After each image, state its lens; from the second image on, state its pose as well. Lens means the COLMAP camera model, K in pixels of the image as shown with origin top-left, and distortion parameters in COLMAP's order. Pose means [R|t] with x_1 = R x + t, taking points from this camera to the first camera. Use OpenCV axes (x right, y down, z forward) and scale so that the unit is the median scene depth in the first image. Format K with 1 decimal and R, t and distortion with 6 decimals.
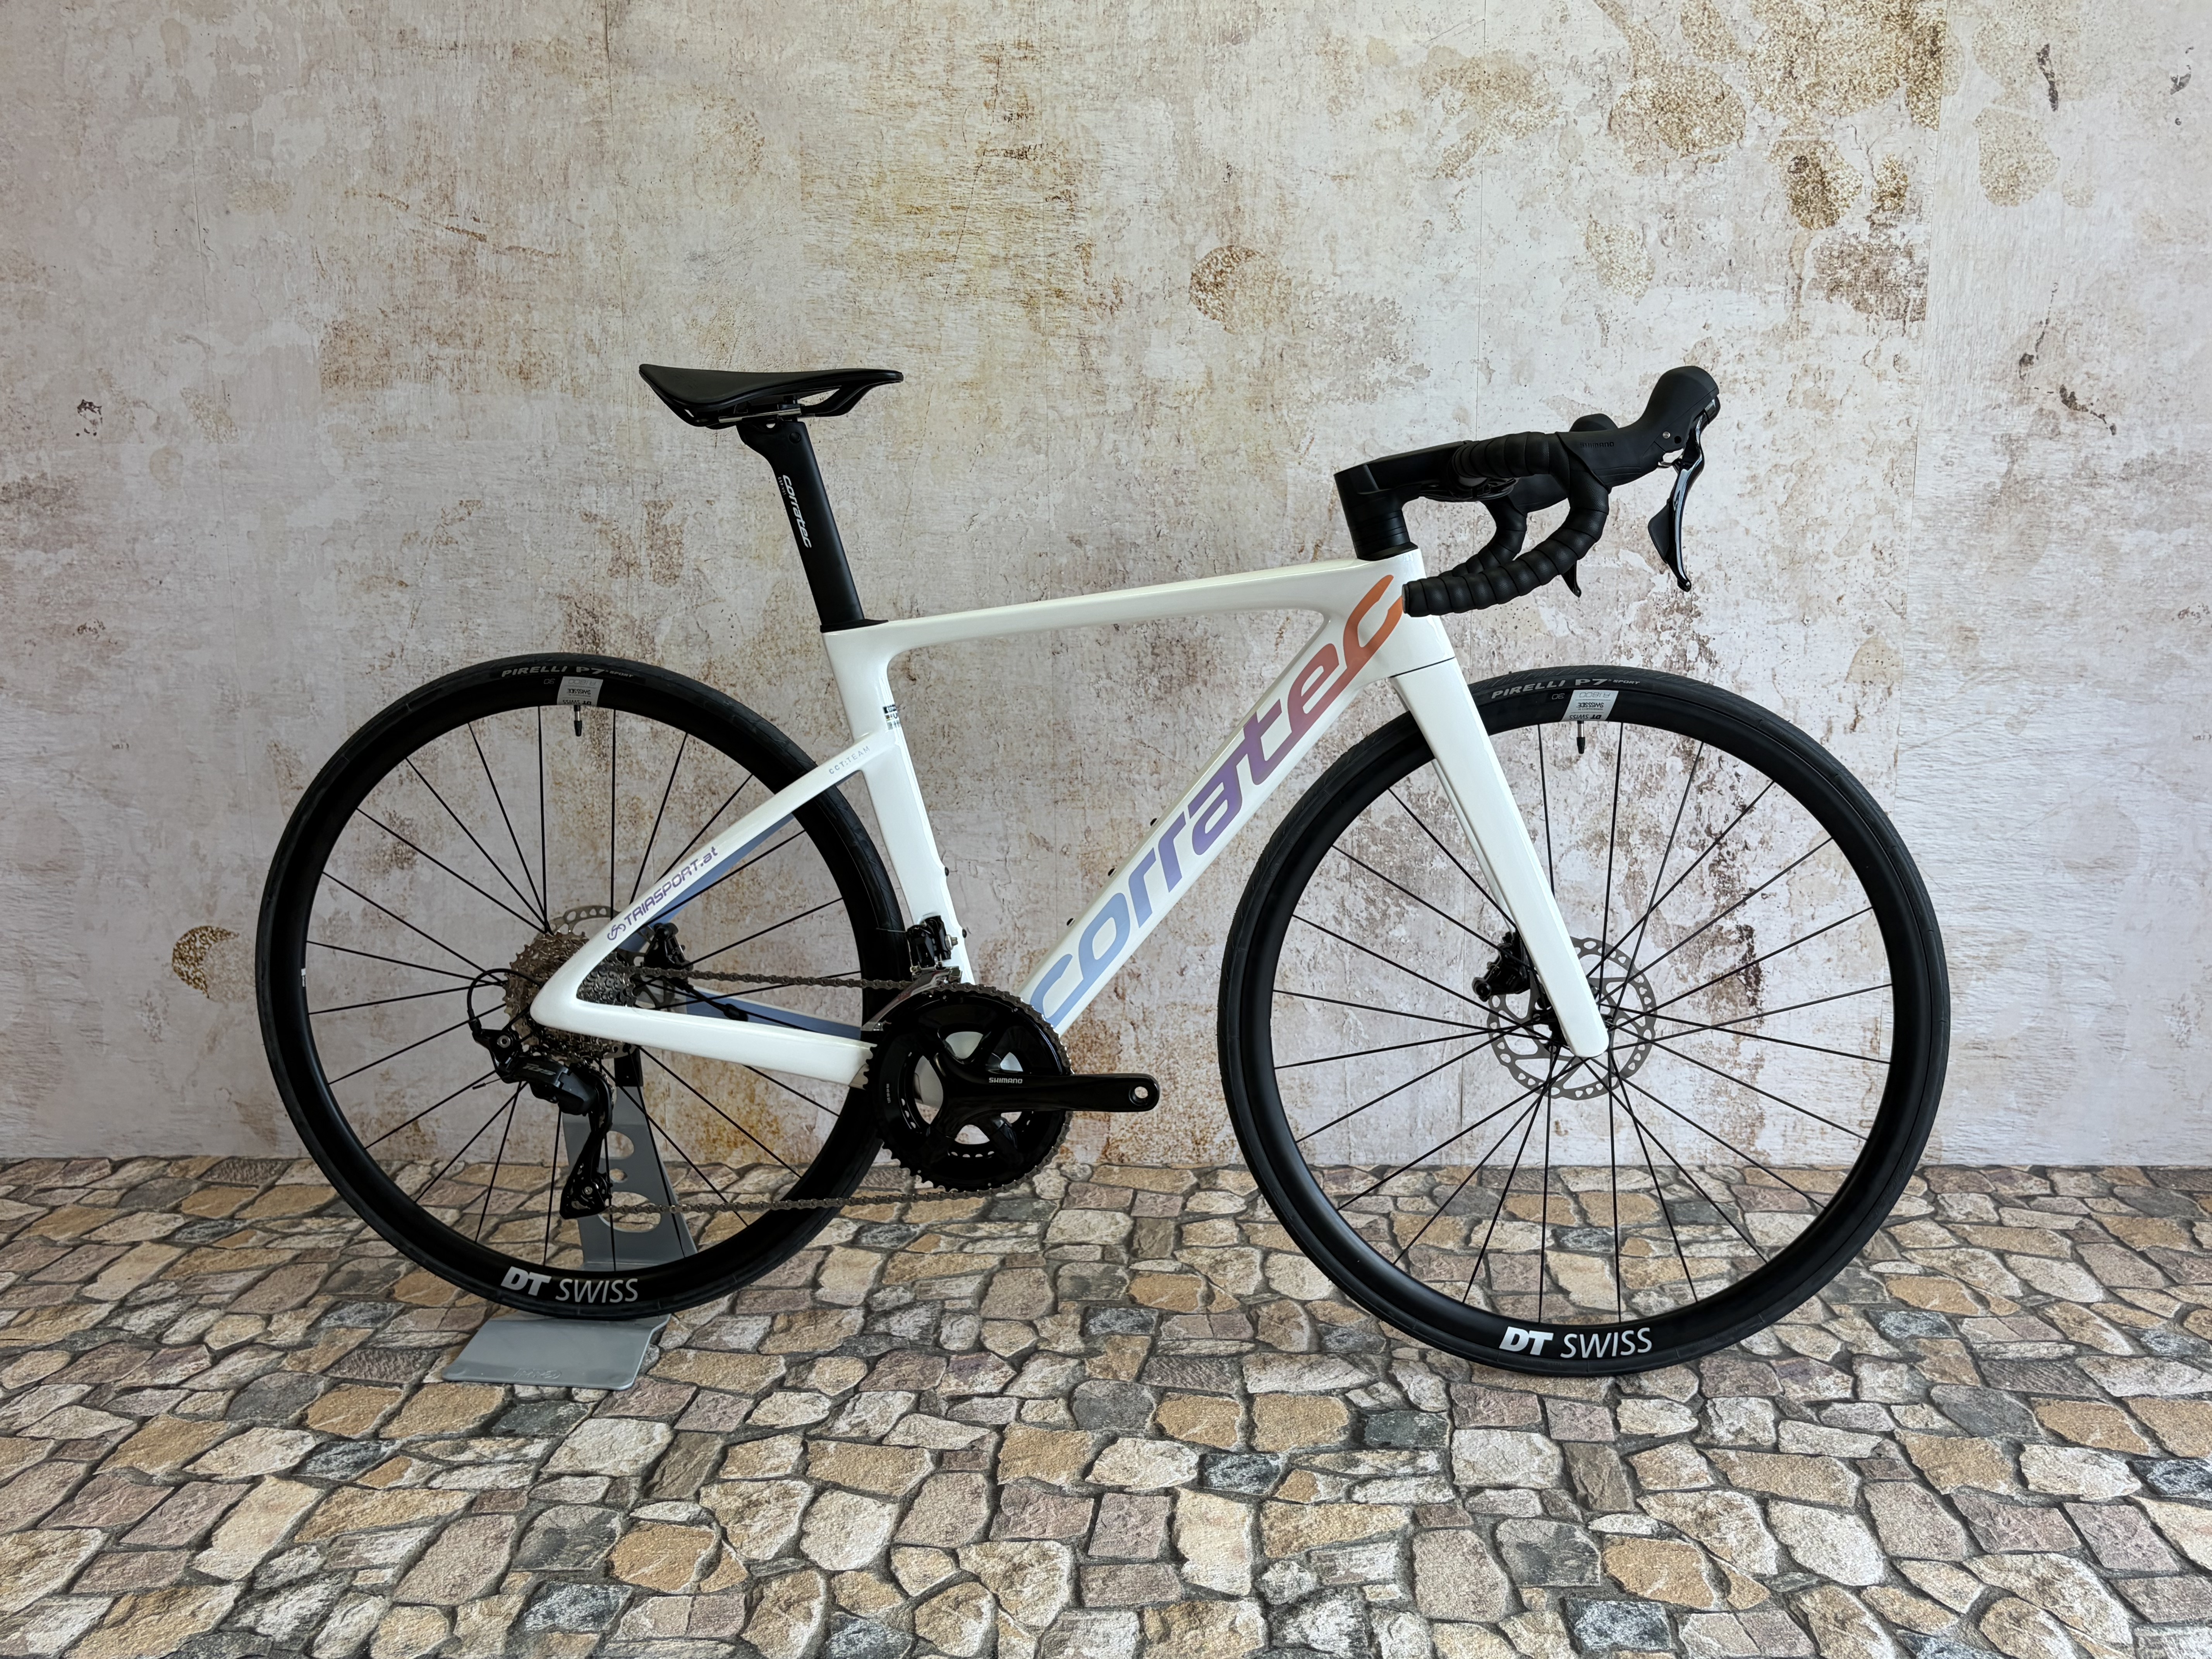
lens RADIAL K [[2012.2, 0, 1116.8], [0, 2012.2, 842.9], [0, 0, 1]] dist [0.019778, -0.008414]
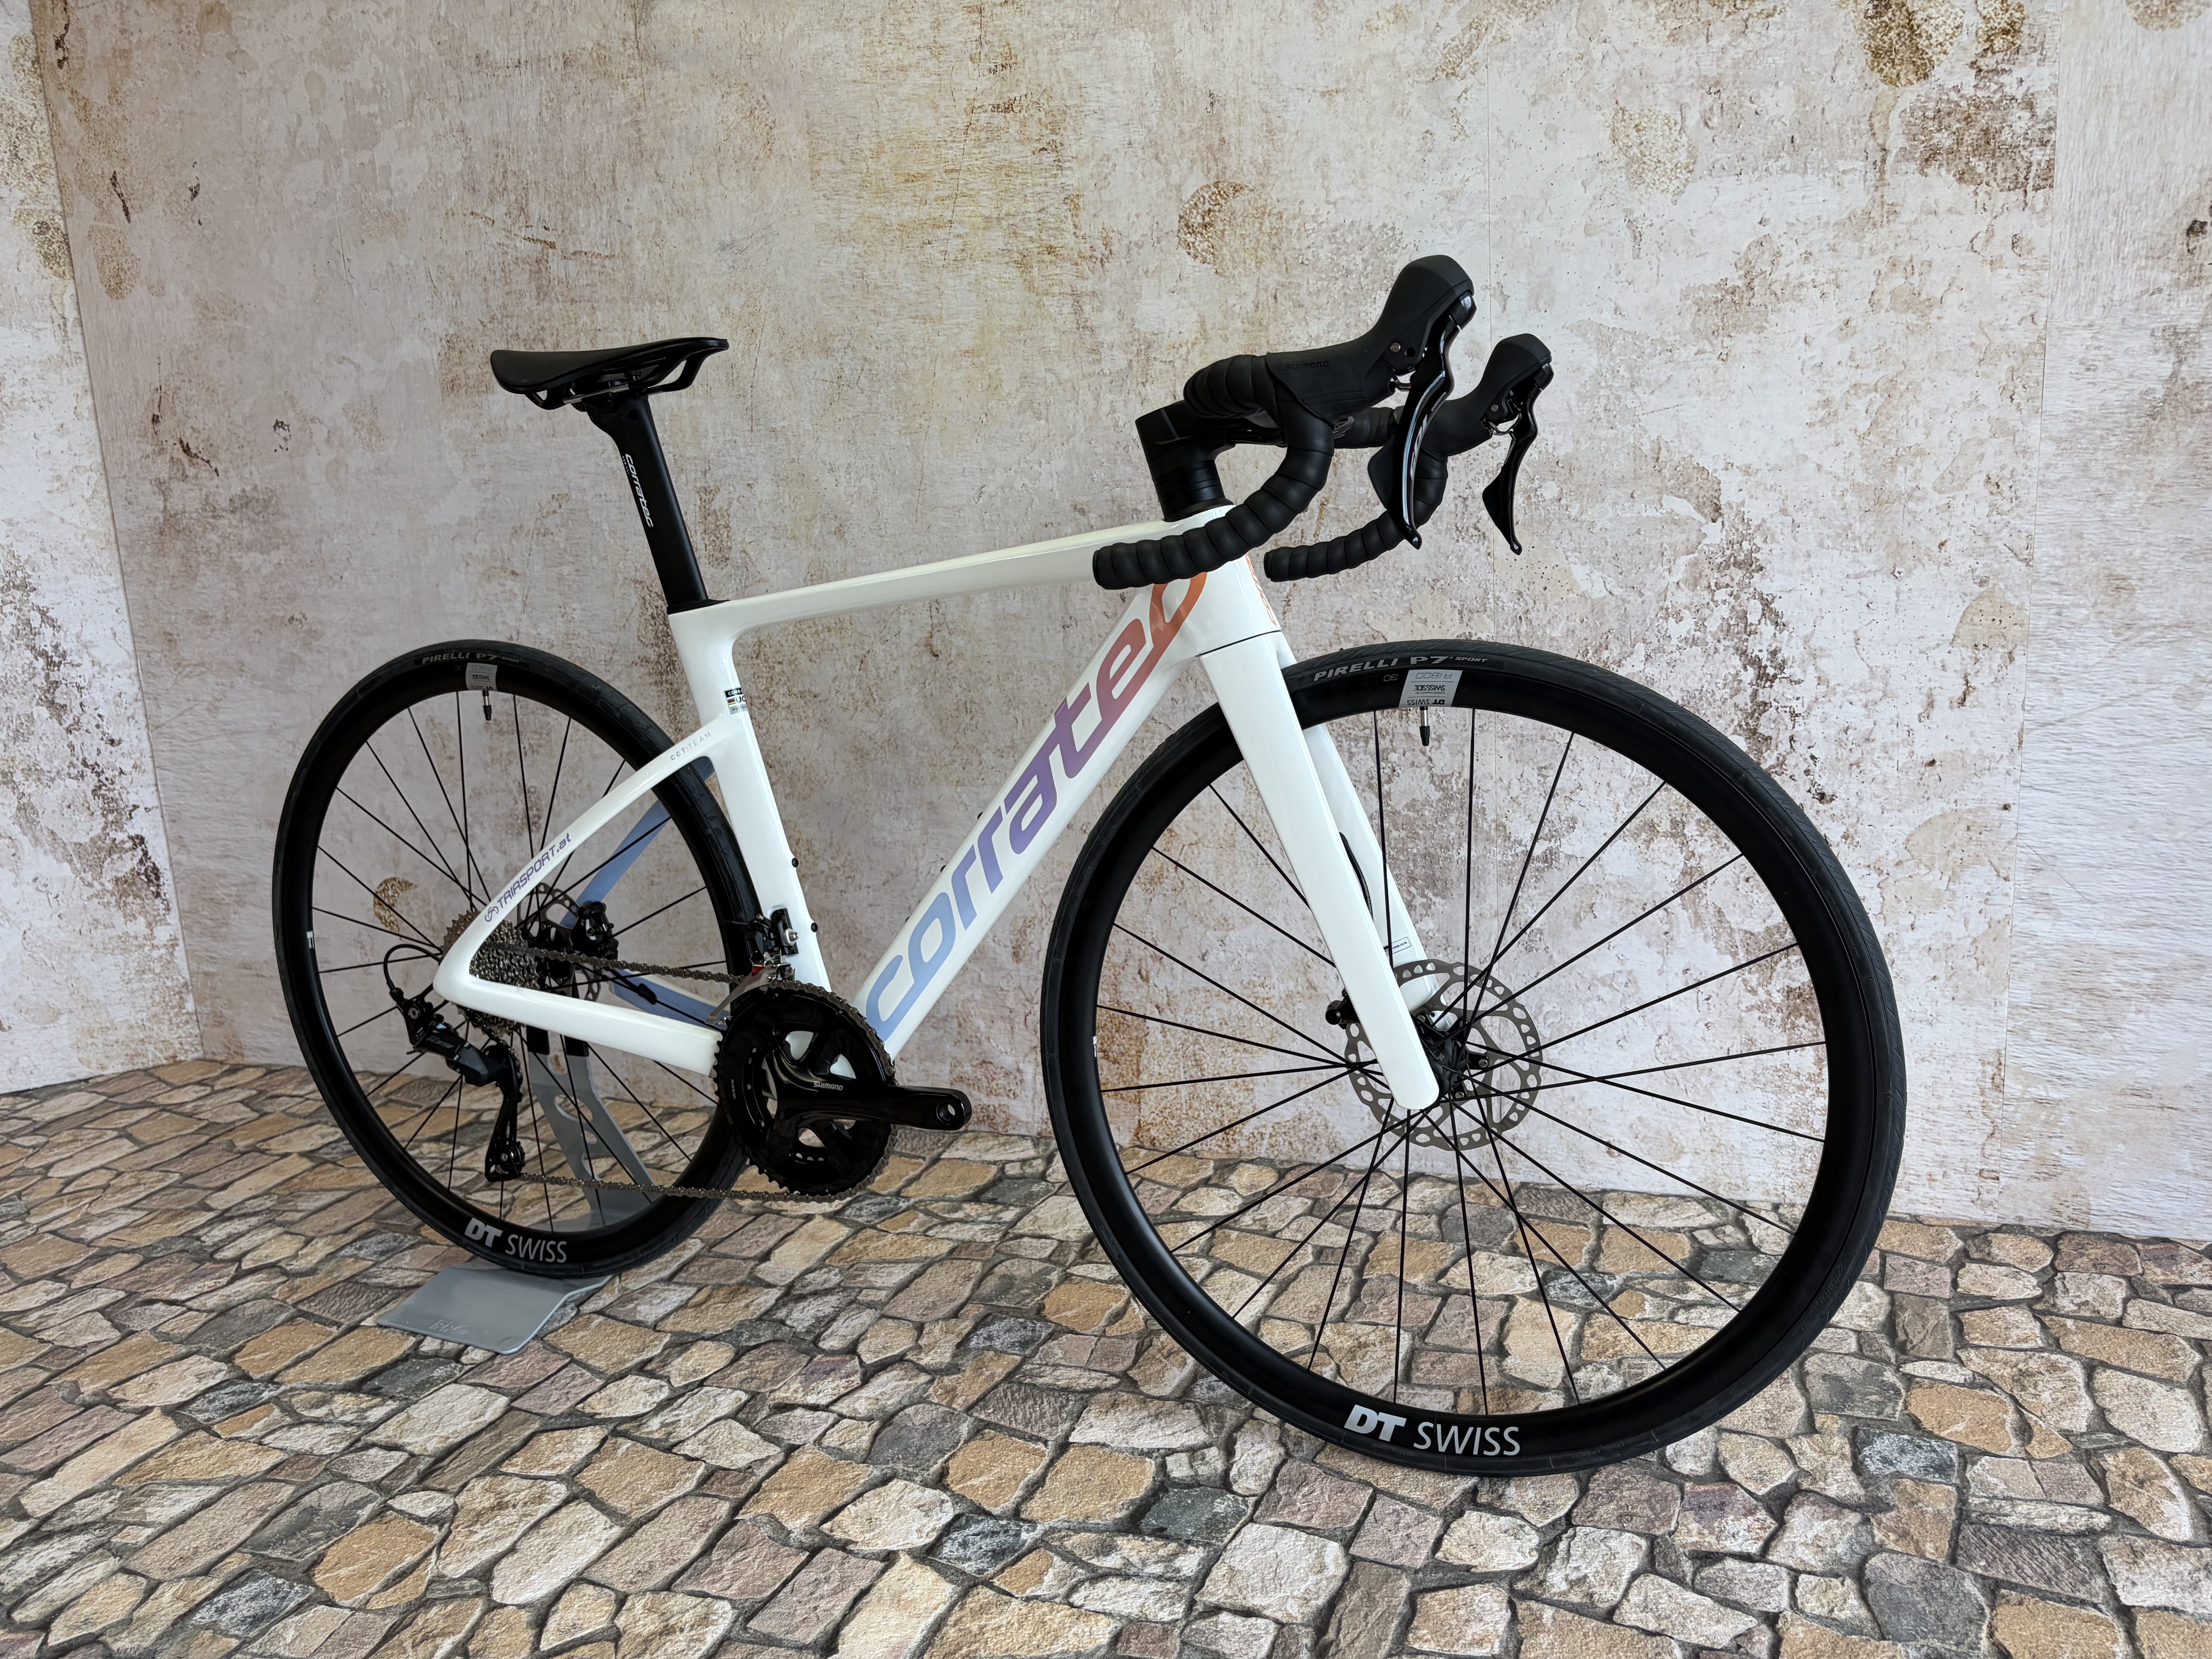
lens RADIAL K [[1706.8, 0, 1108.6], [0, 1706.8, 841.5], [0, 0, 1]] dist [0.025581, -0.023462]
pose [[0.946831, 0.023212, -0.320893, 0.267502], [-0.009898, 0.999023, 0.043060, -0.027244], [0.321579, -0.037594, 0.946136, 0.229205]]
